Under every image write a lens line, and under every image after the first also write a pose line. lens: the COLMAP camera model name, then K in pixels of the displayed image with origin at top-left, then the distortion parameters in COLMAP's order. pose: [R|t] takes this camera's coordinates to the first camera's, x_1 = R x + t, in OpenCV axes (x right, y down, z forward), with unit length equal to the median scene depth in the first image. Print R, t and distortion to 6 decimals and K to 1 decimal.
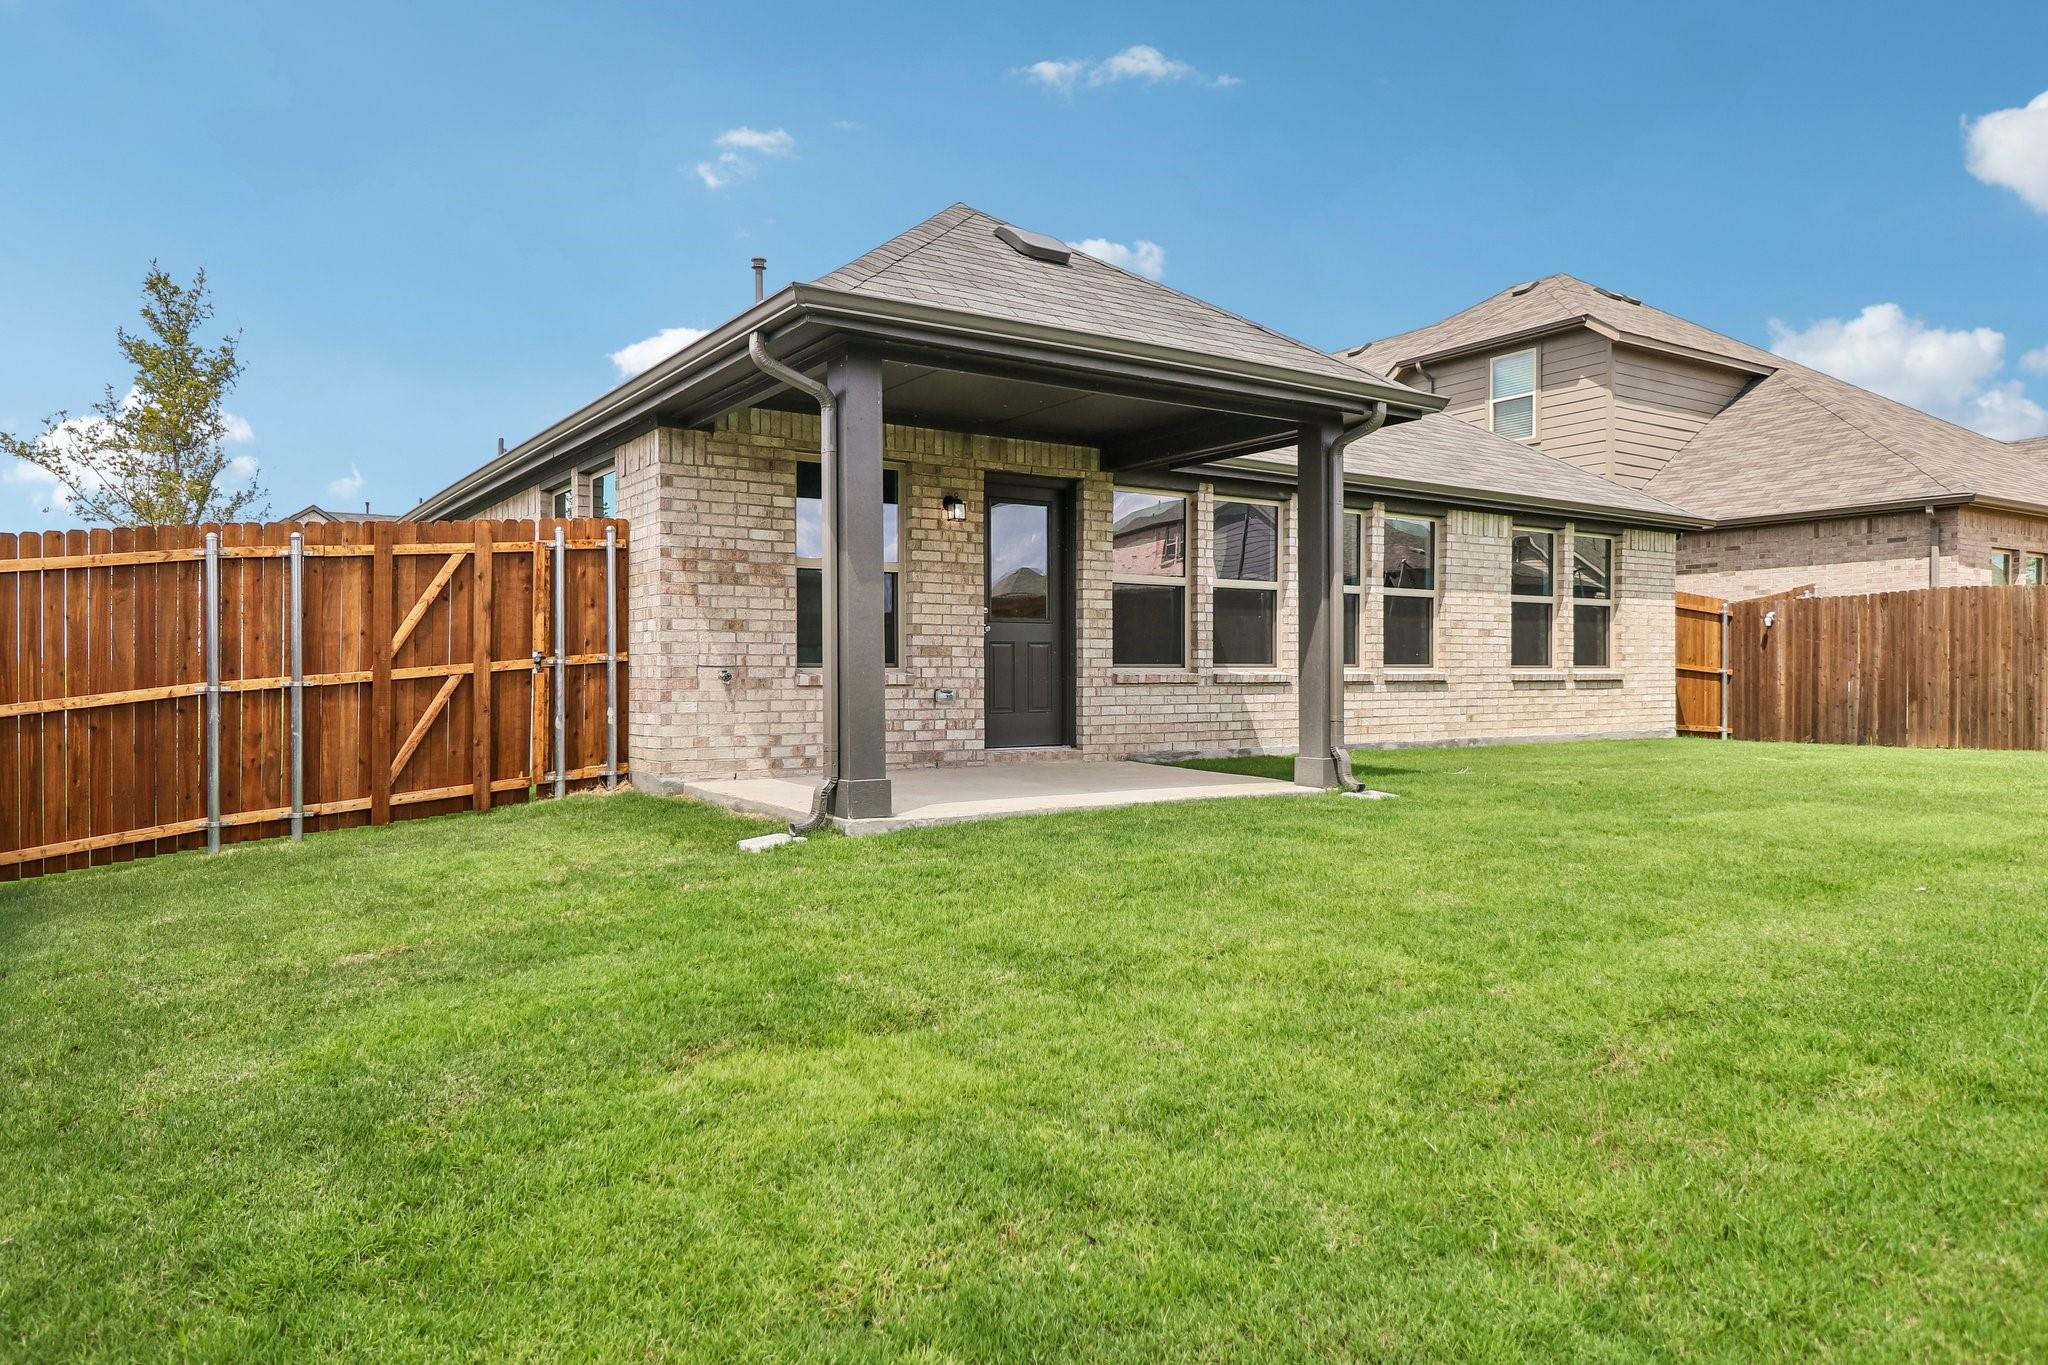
lens RADIAL K [[1284.5, 0, 1020.6], [0, 1284.5, 678.1], [0, 0, 1]] dist [0.020760, 0.001218]
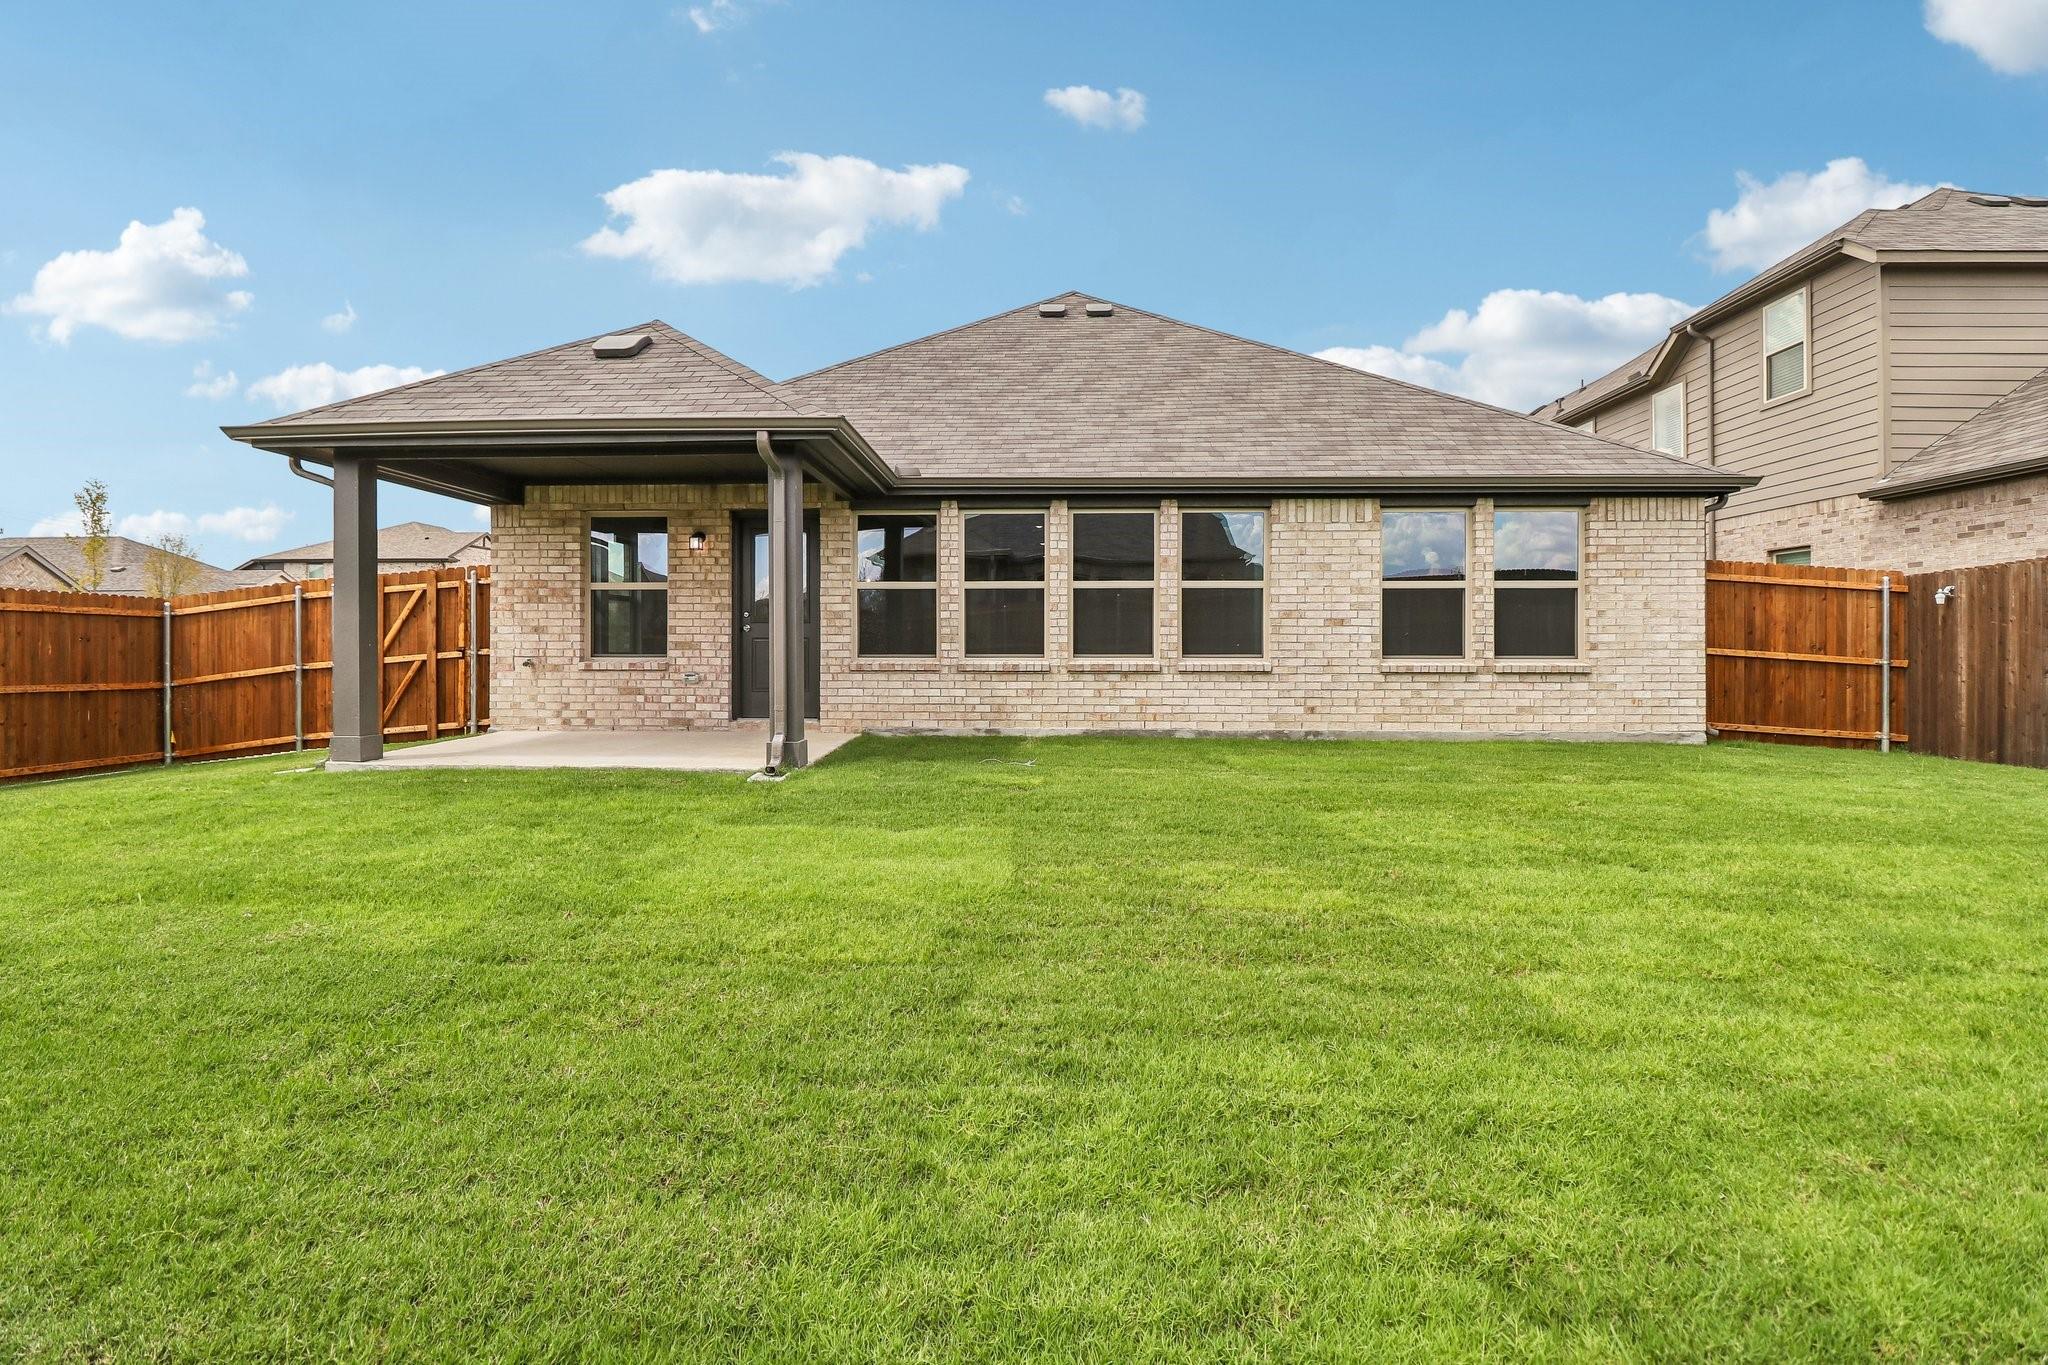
lens RADIAL K [[944.1, 0, 1011.4], [0, 944.1, 645.7], [0, 0, 1]] dist [0.004518, -0.008055]
pose [[0.802995, 0.001885, -0.595983, 0.747797], [-0.005322, 0.999978, -0.004007, -0.017058], [0.595962, 0.006390, 0.802987, 0.362922]]
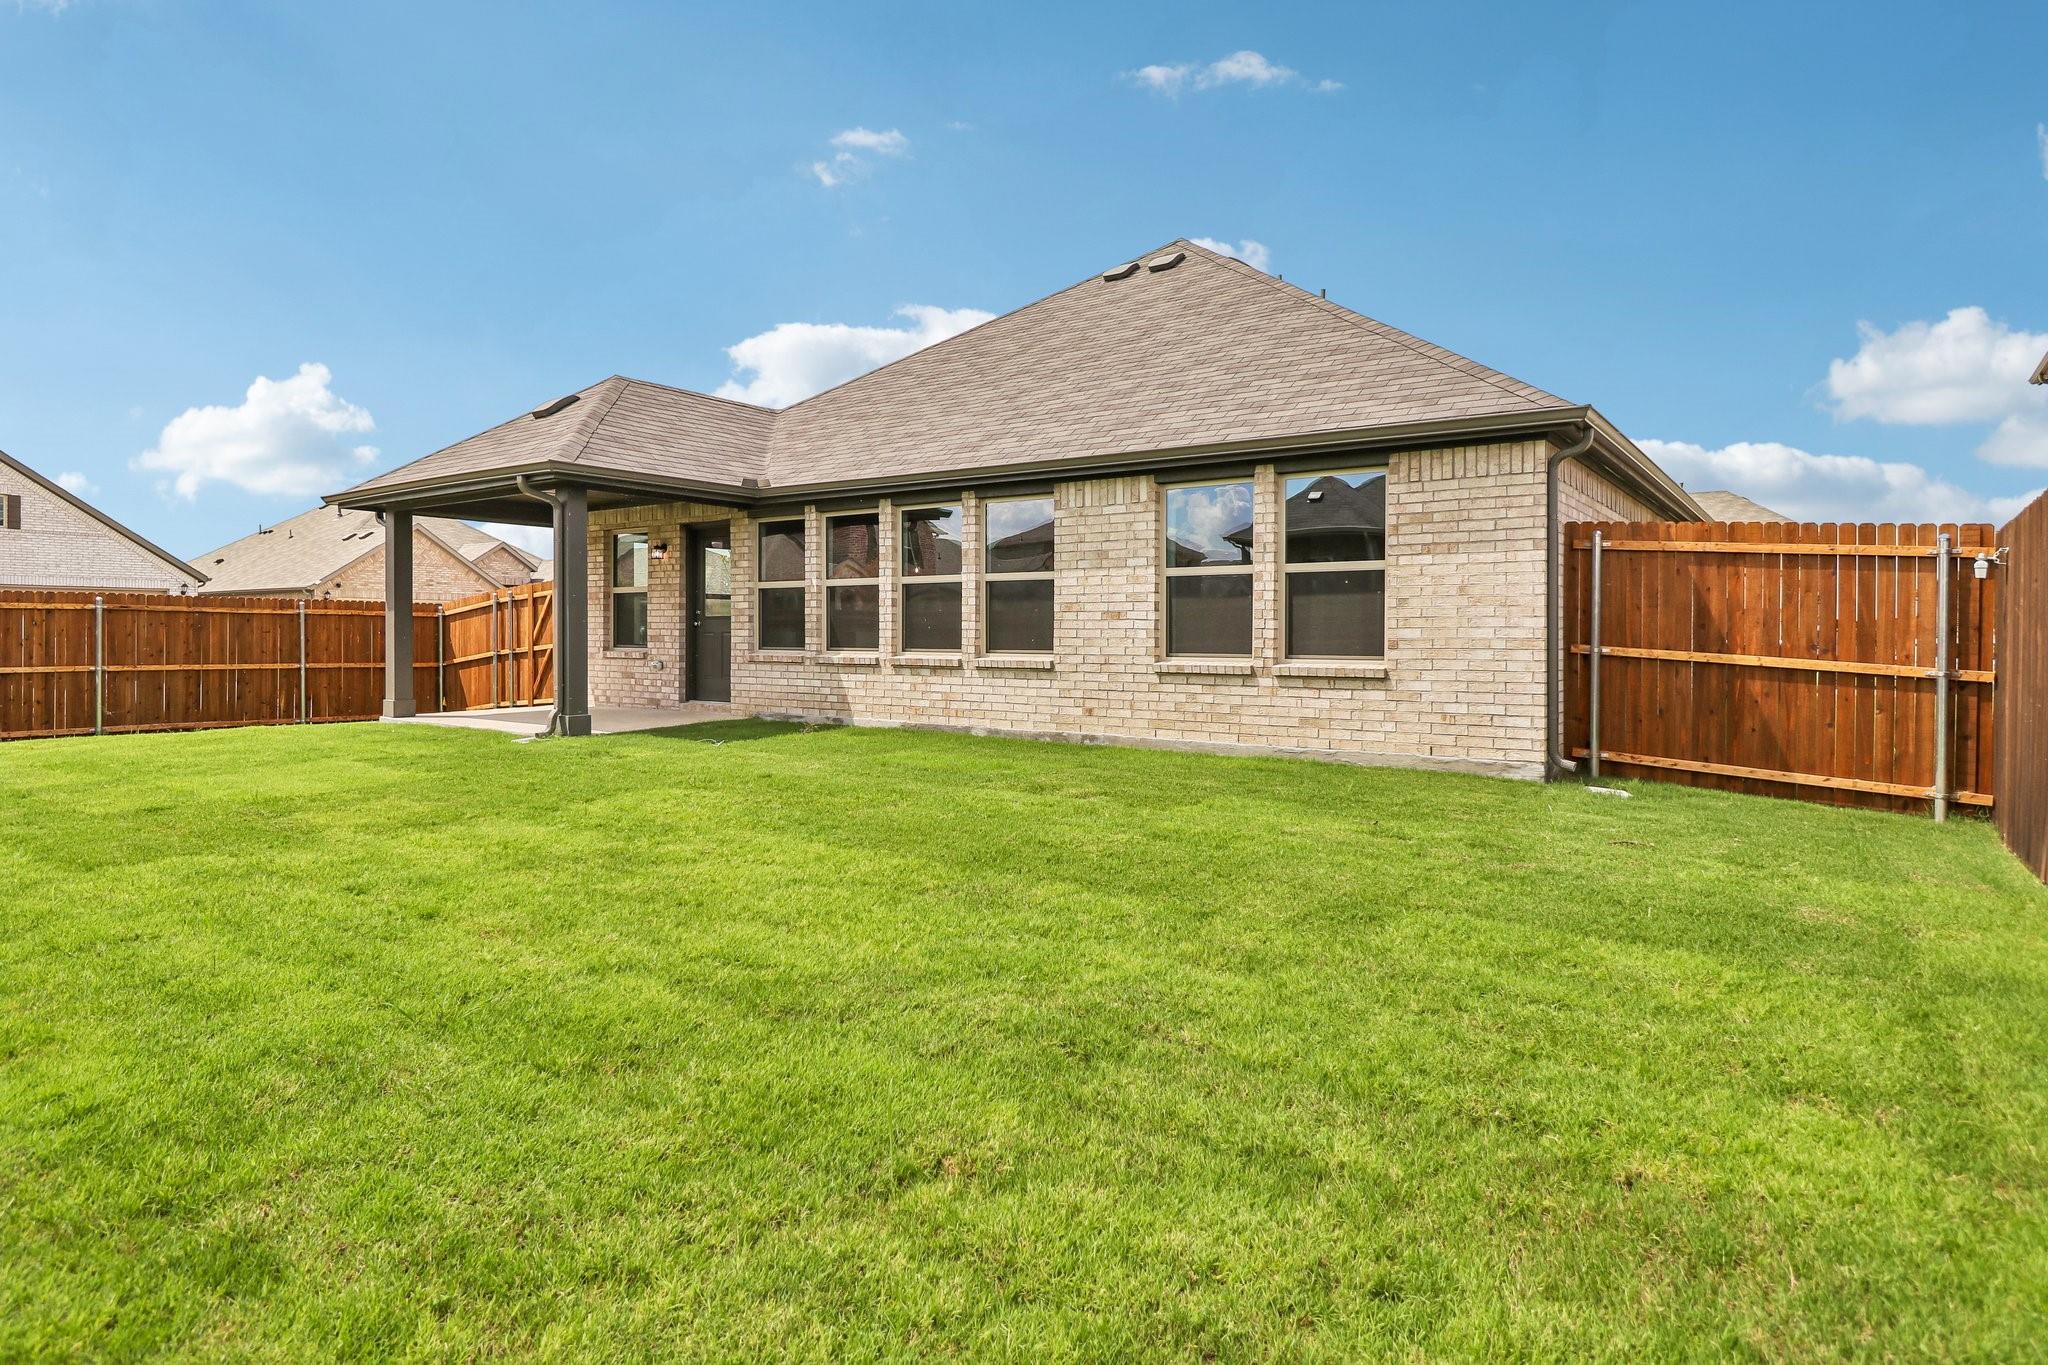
lens RADIAL K [[1161.4, 0, 1007.8], [0, 1161.4, 647.1], [0, 0, 1]] dist [0.009522, -0.000727]
pose [[0.327034, 0.010614, -0.944953, 1.372789], [-0.011609, 0.999907, 0.007213, -0.023867], [0.944941, 0.008611, 0.327127, 0.860429]]
